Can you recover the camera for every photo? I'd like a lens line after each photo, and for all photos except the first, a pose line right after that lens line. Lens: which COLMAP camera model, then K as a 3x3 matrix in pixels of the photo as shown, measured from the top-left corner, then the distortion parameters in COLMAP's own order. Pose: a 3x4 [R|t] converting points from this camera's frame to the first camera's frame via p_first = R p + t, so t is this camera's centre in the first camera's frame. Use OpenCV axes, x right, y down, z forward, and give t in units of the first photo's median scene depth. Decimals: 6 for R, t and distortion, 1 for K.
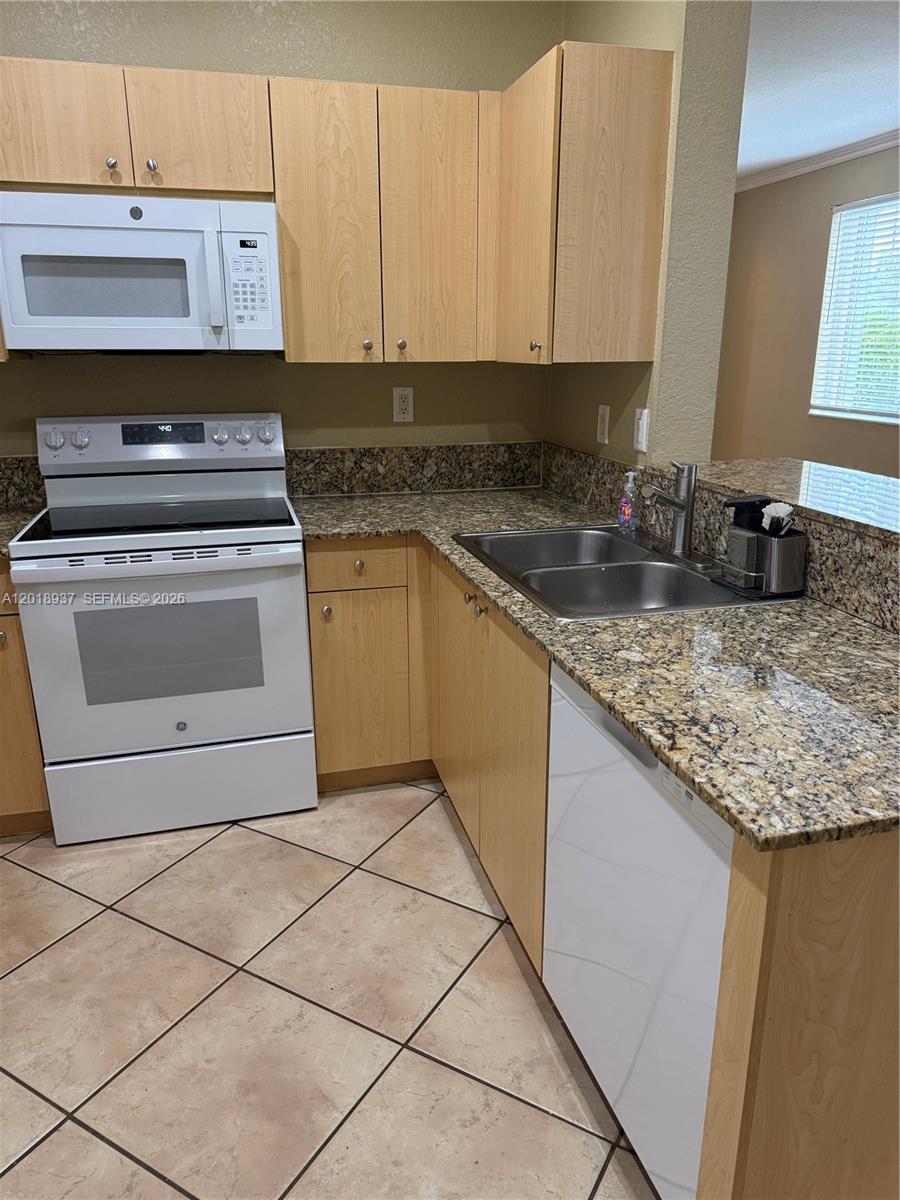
lens RADIAL K [[850.9, 0, 450.0], [0, 850.9, 600.0], [0, 0, 1]] dist [0.098223, -0.175916]
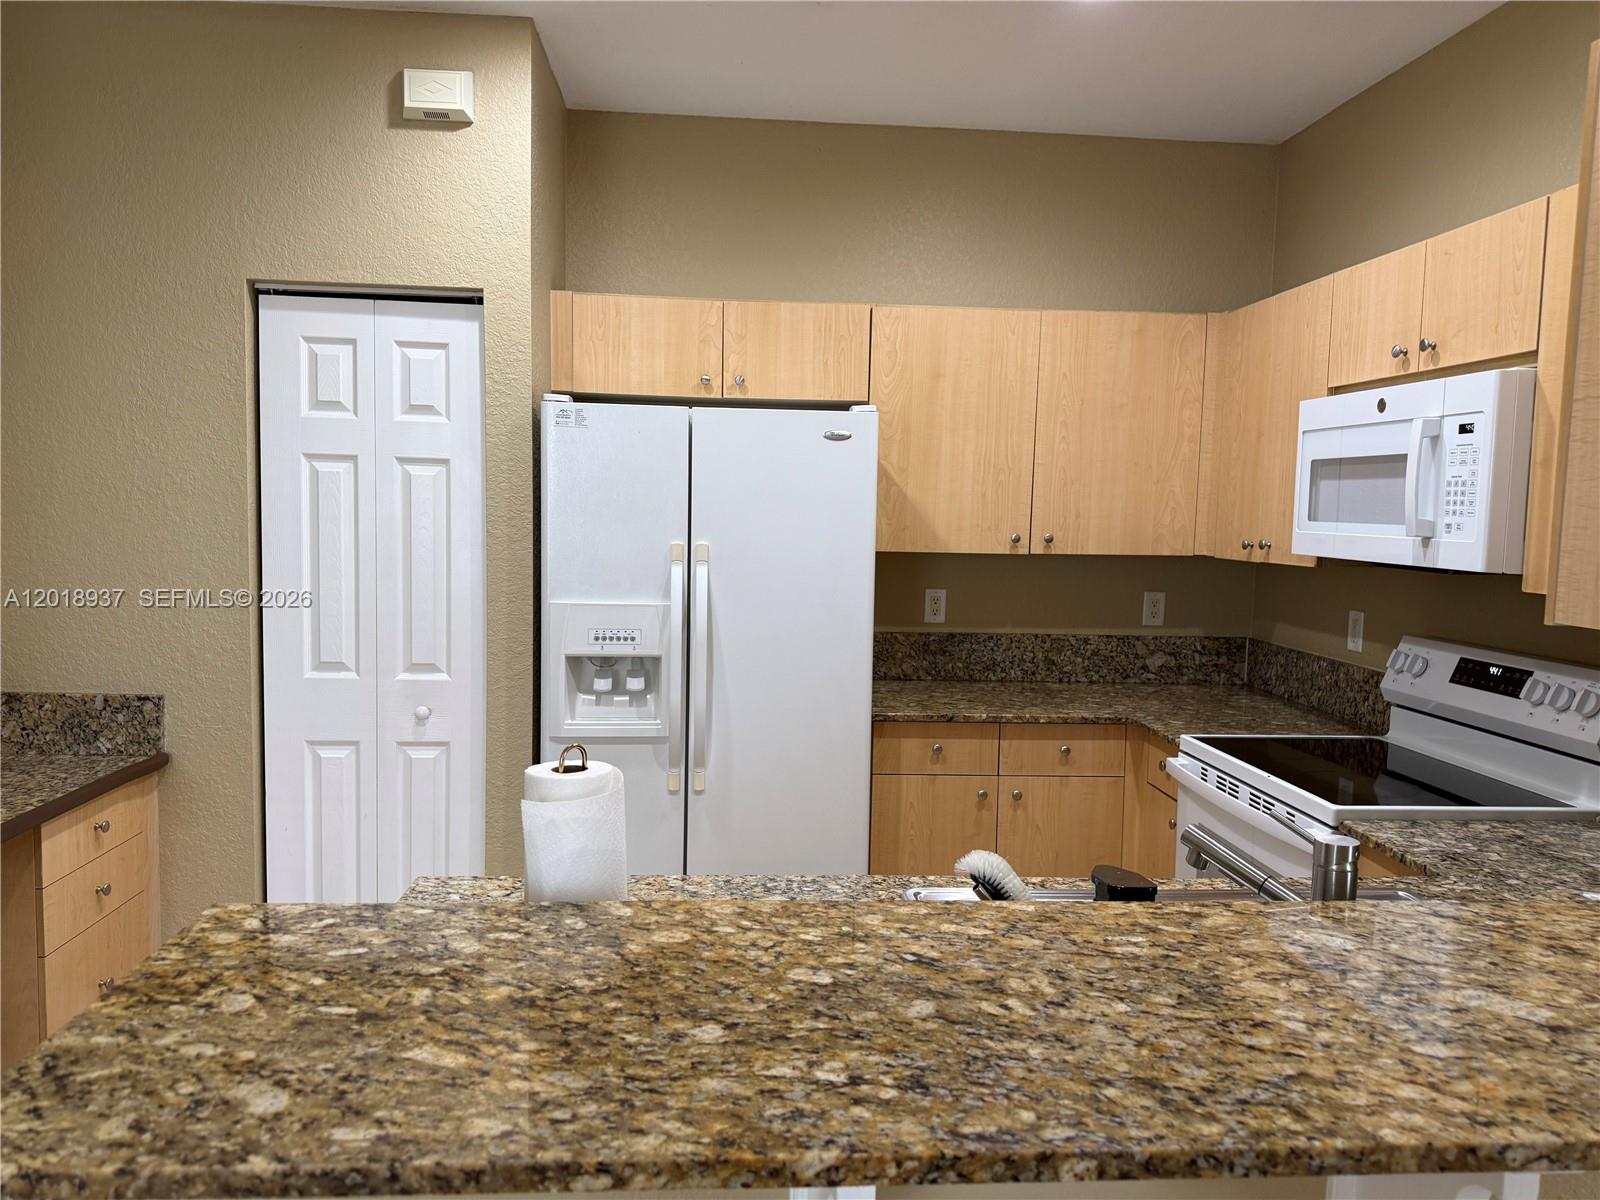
lens RADIAL K [[1140.4, 0, 800.0], [0, 1140.4, 600.0], [0, 0, 1]] dist [0.129170, -0.184727]
pose [[-0.170139, 0.081565, -0.982039, 0.807231], [-0.300167, 0.944920, 0.130486, -0.235368], [0.938591, 0.316976, -0.136284, 0.647601]]
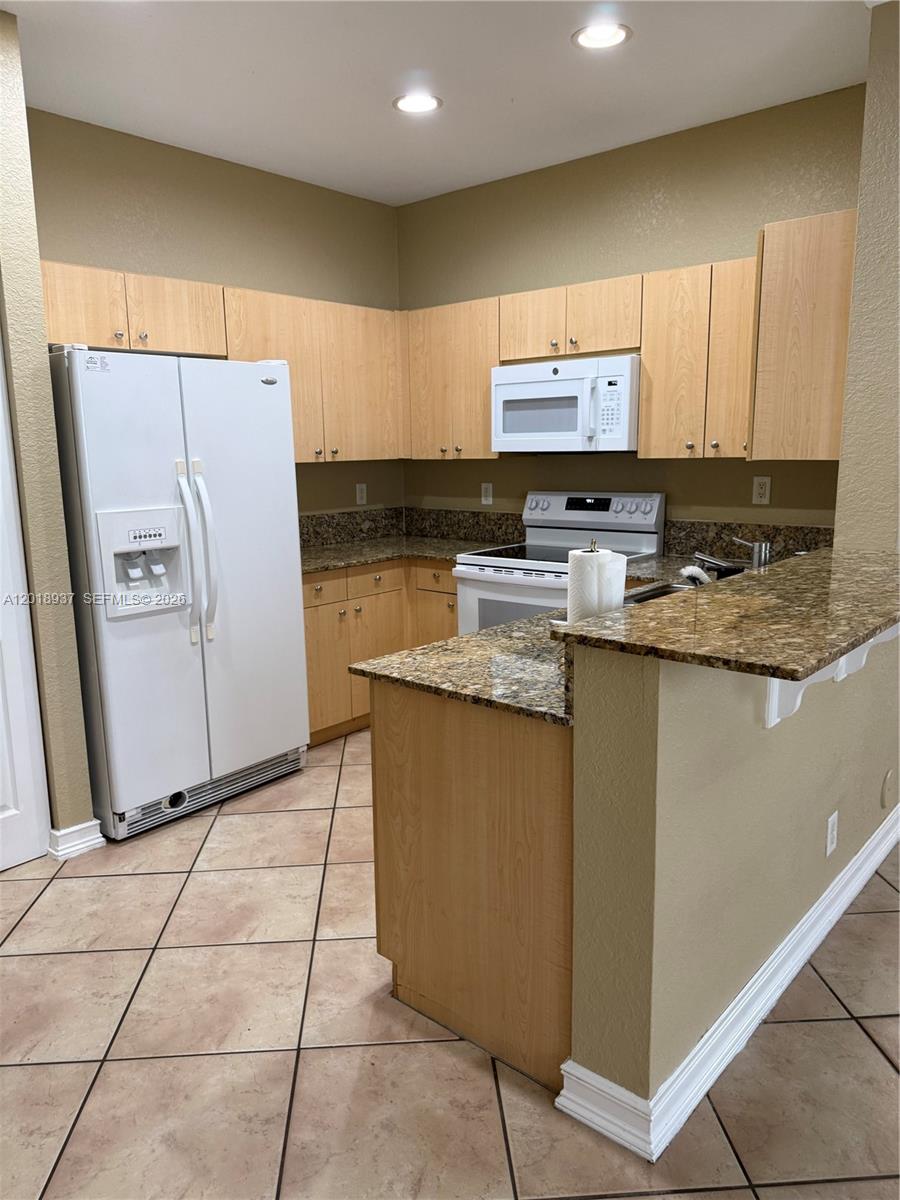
lens RADIAL K [[855.3, 0, 450.0], [0, 855.3, 600.0], [0, 0, 1]] dist [0.129170, -0.184727]
pose [[0.567671, 0.142614, -0.810808, 0.891958], [-0.218800, 0.975596, 0.018411, -0.001371], [0.793647, 0.166953, 0.585022, -0.066514]]
